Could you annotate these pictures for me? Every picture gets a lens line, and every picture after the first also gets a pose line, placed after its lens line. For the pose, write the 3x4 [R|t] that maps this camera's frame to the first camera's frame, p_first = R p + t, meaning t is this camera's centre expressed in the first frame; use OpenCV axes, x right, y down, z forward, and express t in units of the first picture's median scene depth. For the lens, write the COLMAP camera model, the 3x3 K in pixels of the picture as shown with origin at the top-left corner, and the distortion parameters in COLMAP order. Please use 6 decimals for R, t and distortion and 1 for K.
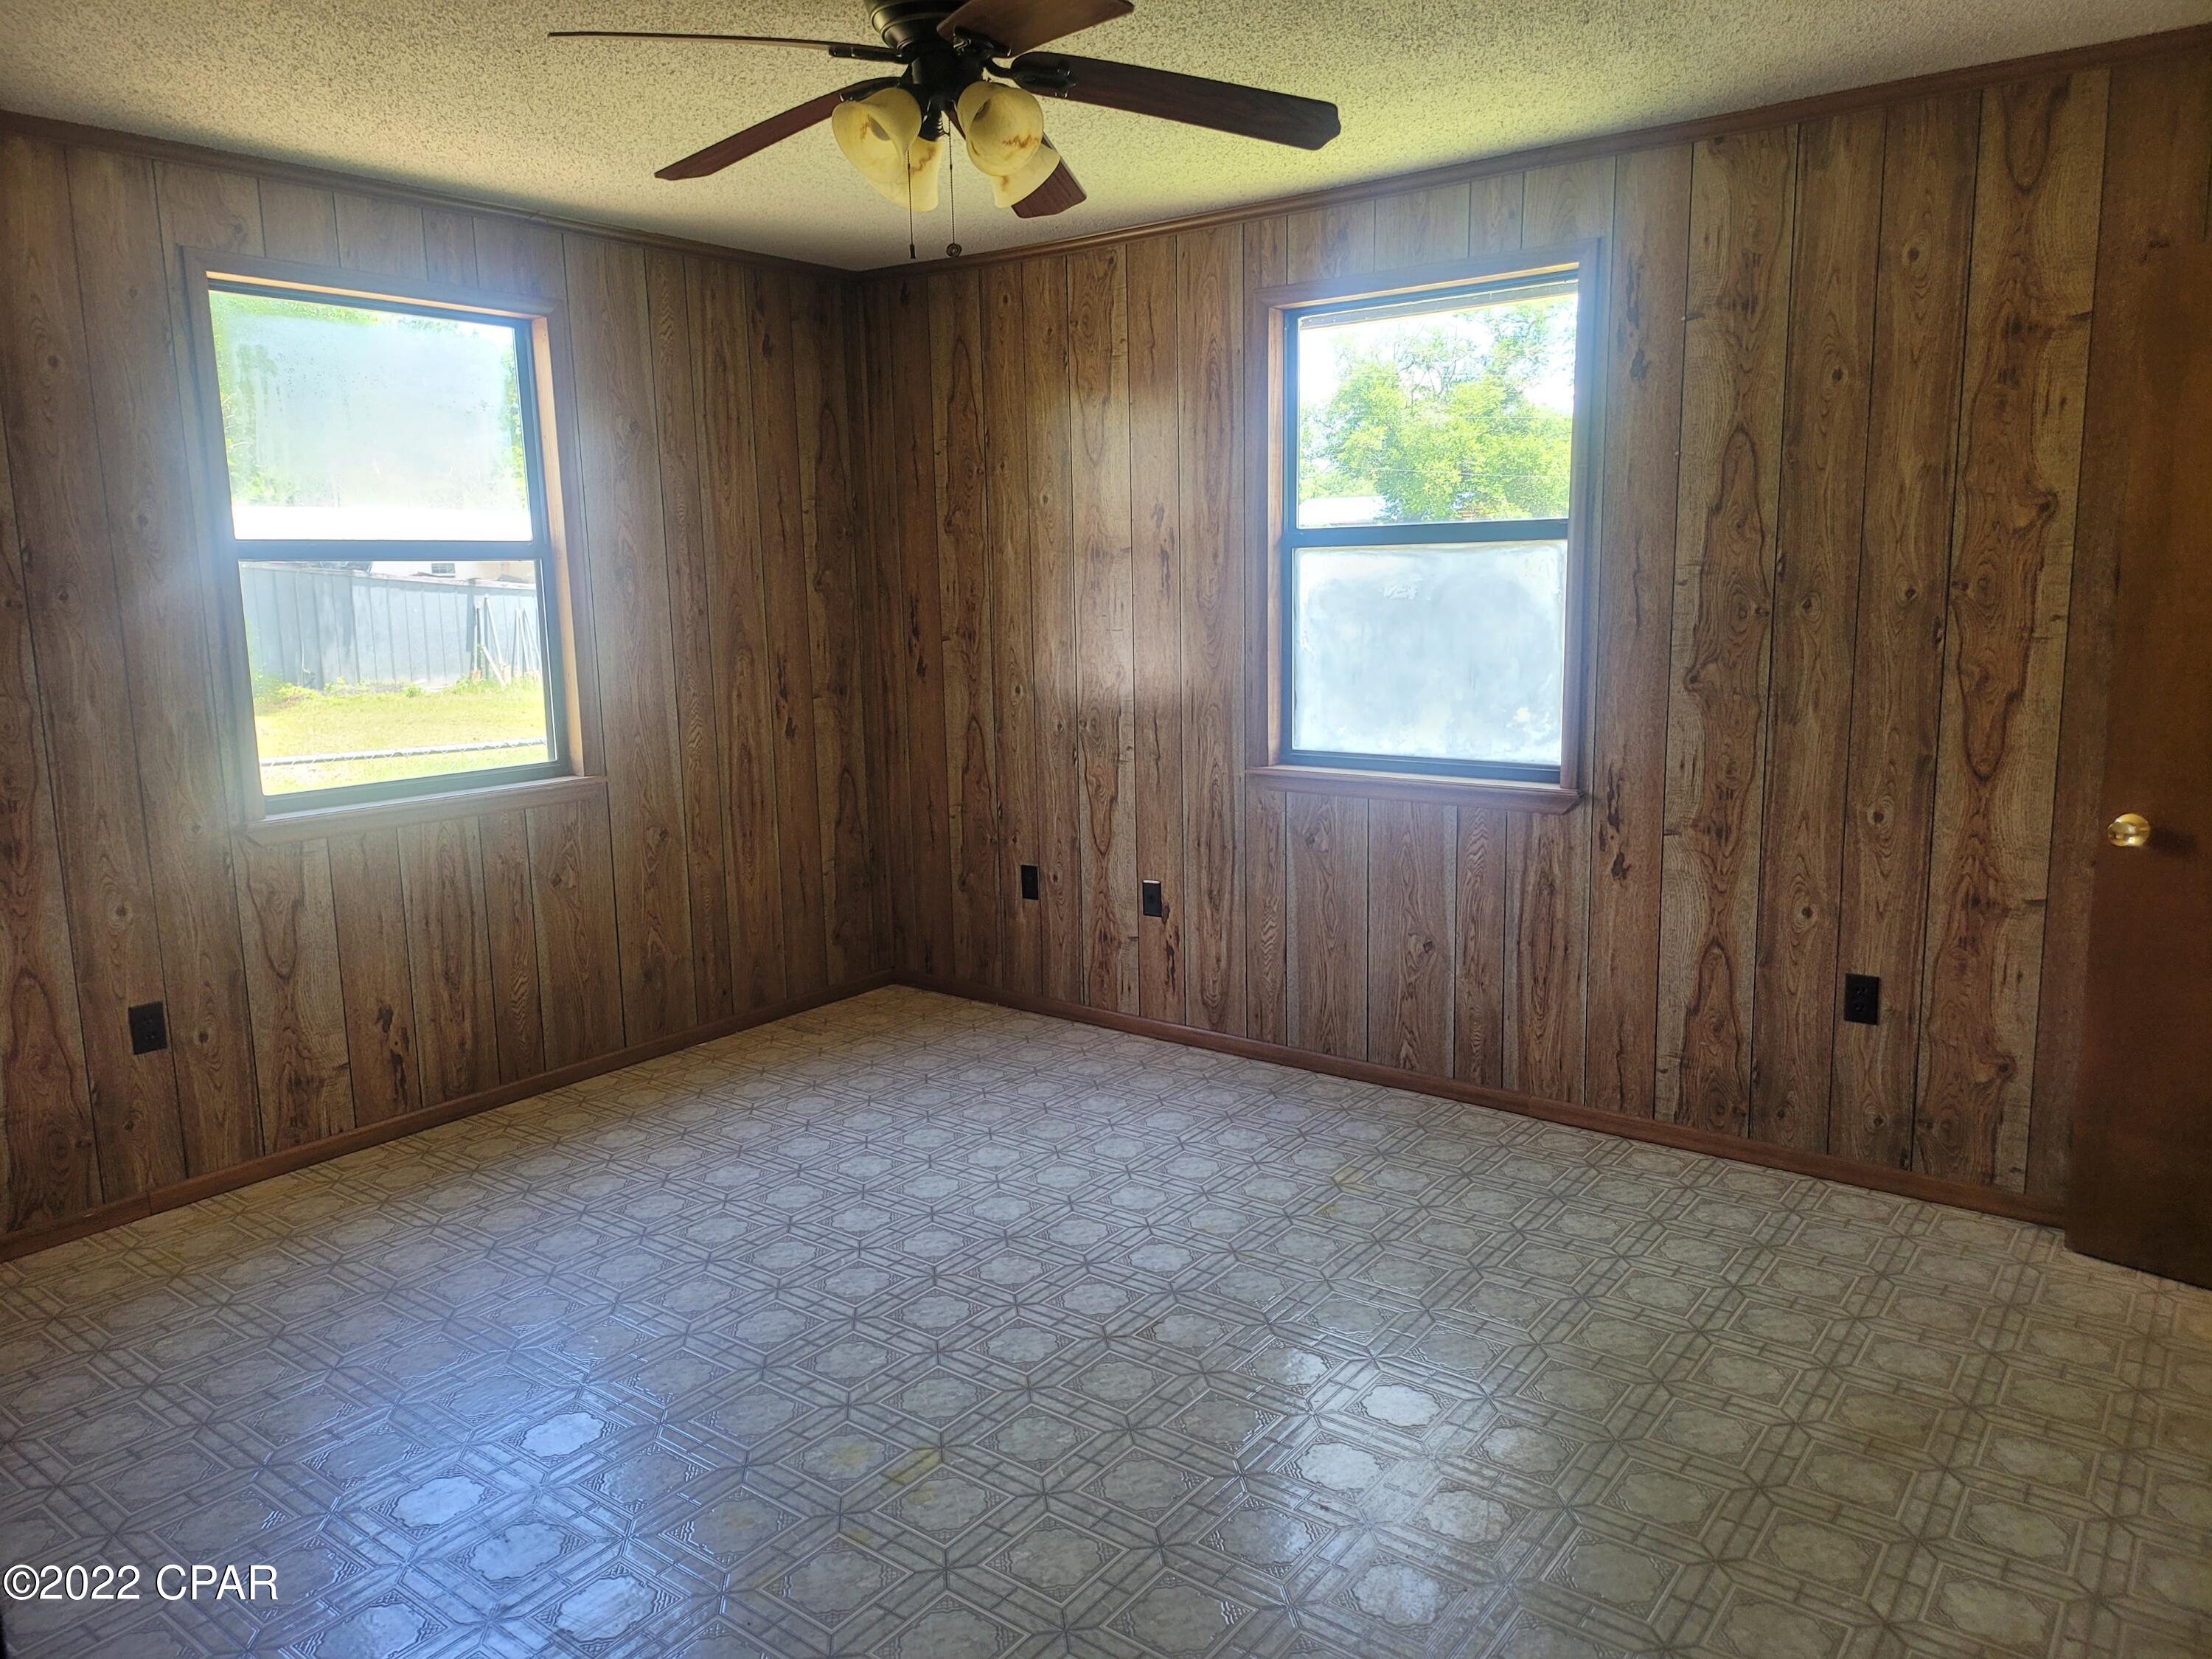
lens RADIAL K [[1528.0, 0, 1115.4], [0, 1528.0, 833.6], [0, 0, 1]] dist [0.043231, -0.036187]
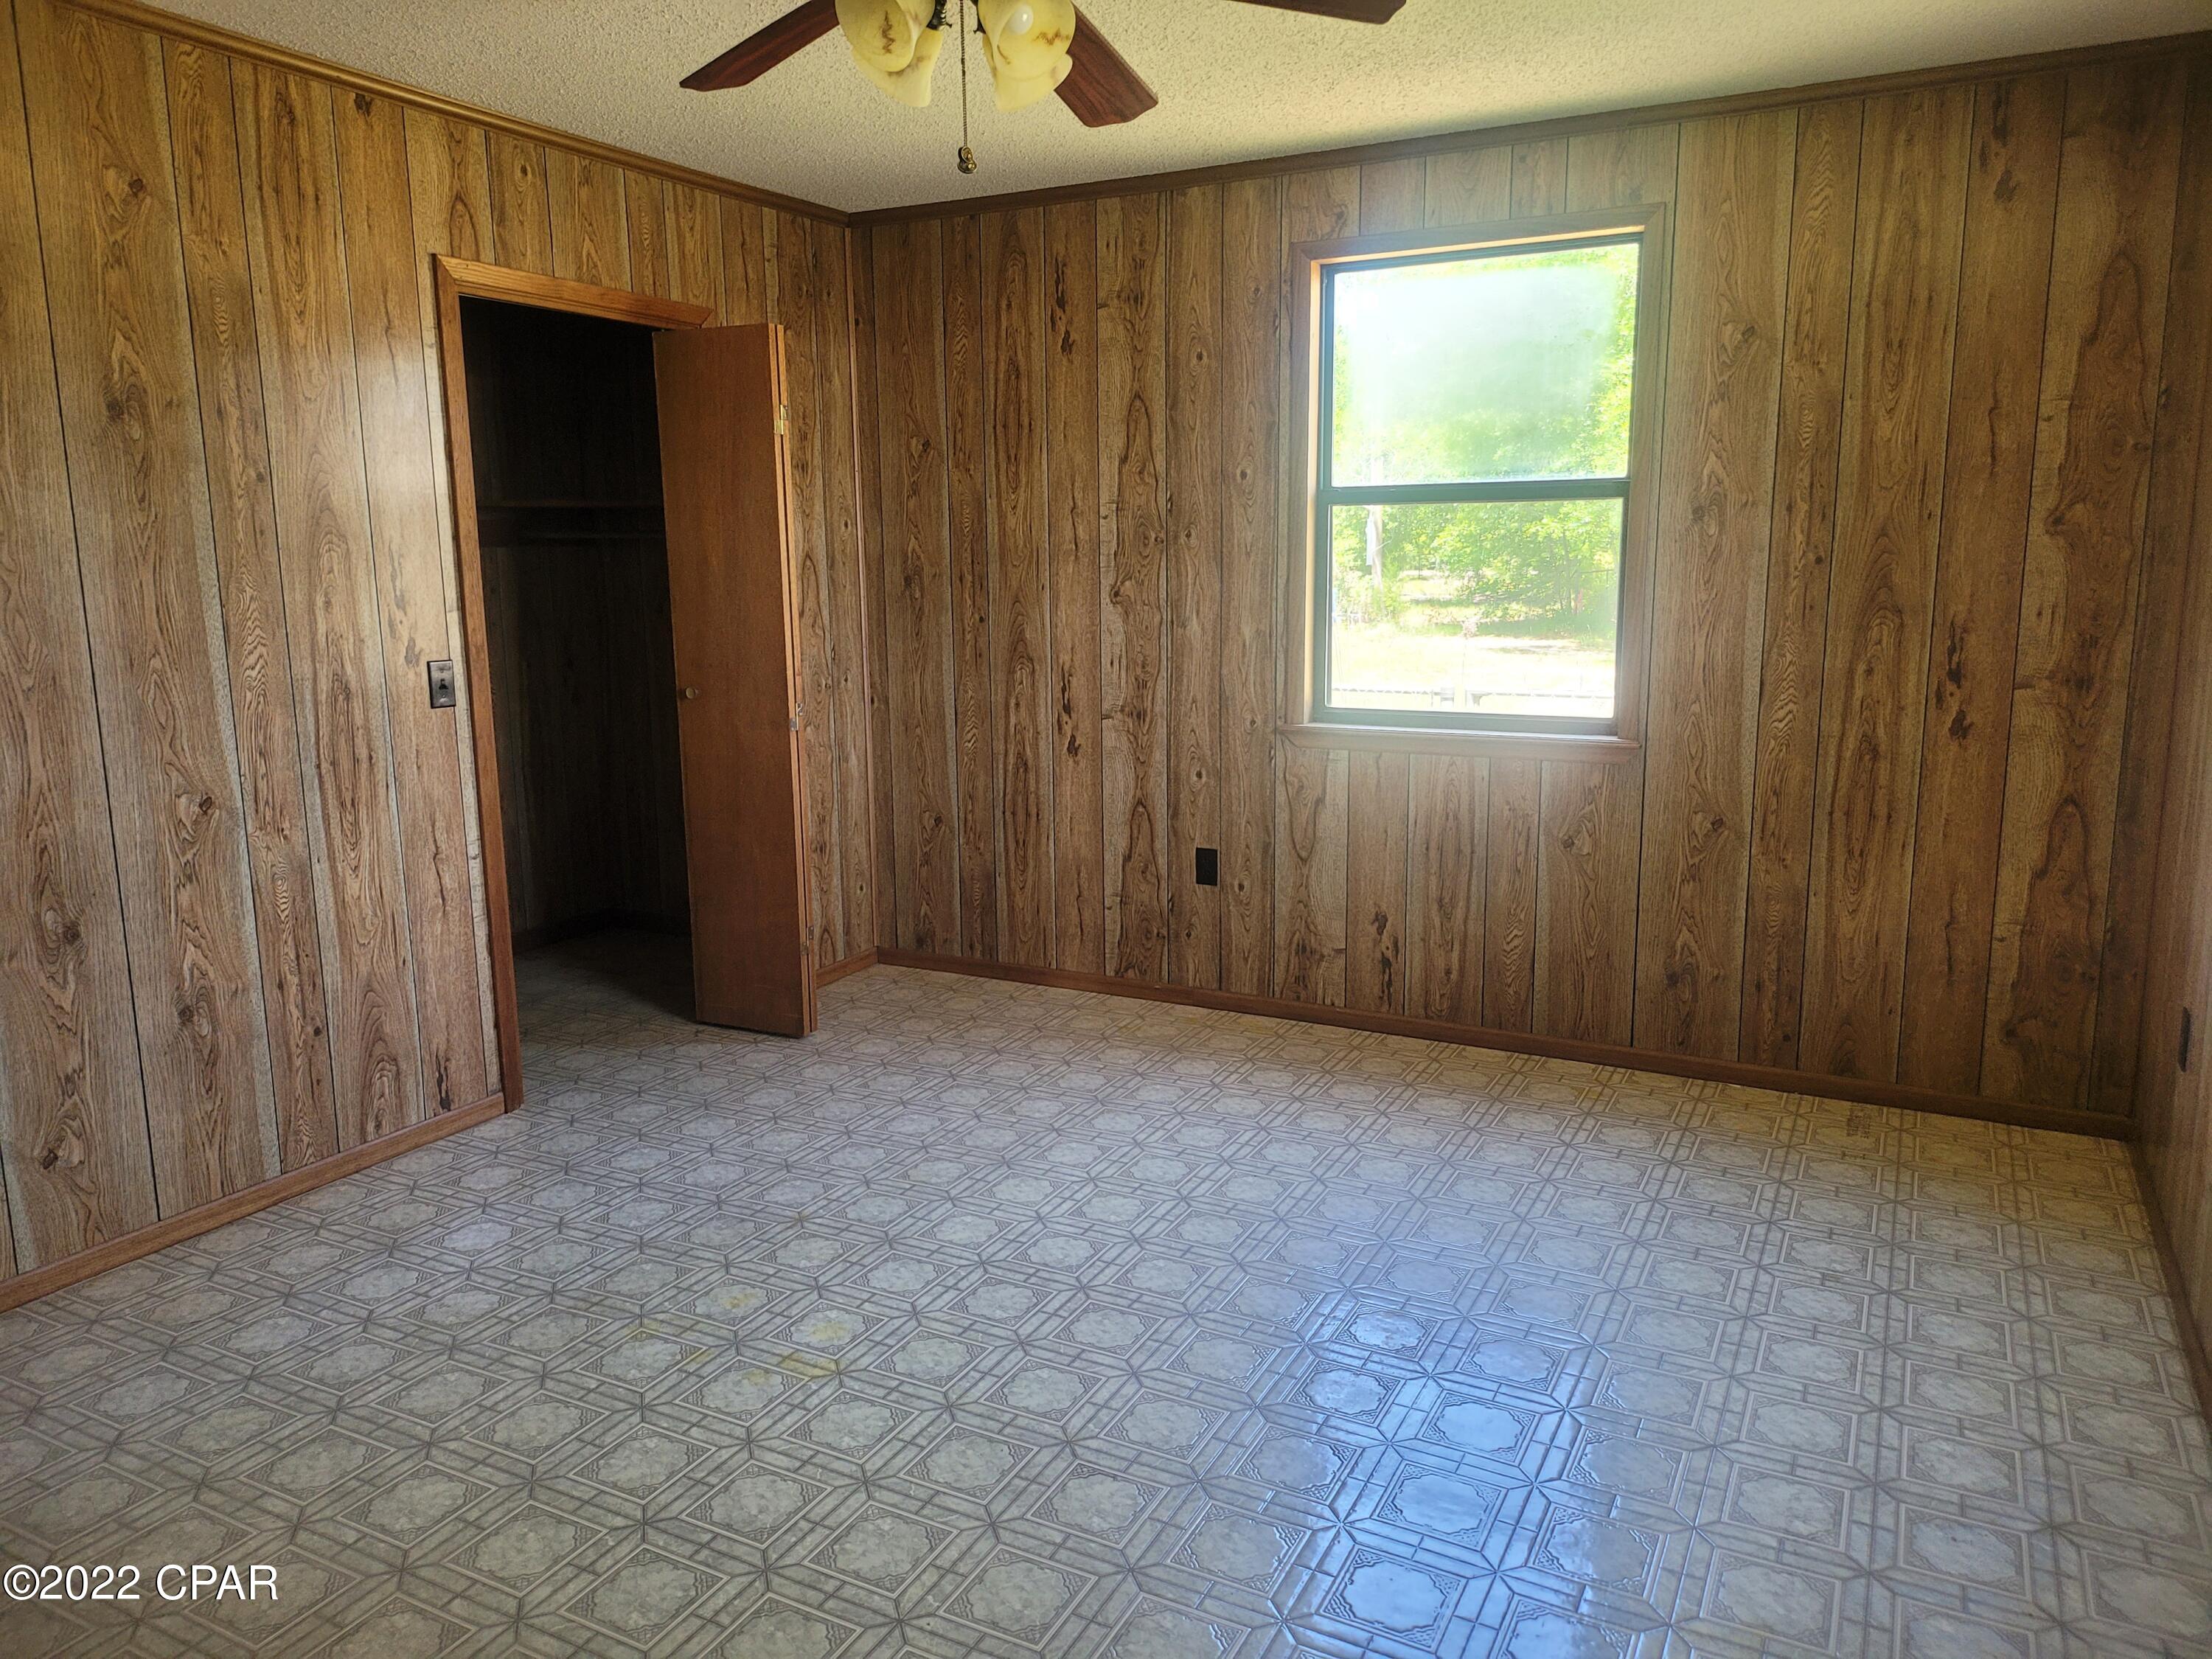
lens RADIAL K [[1528.0, 0, 1134.9], [0, 1528.0, 820.9], [0, 0, 1]] dist [0.043231, -0.036187]
pose [[0.168703, 0.191497, -0.966886, 0.524270], [-0.162385, 0.972942, 0.164363, -0.098869], [0.972199, 0.129279, 0.195235, 0.591244]]
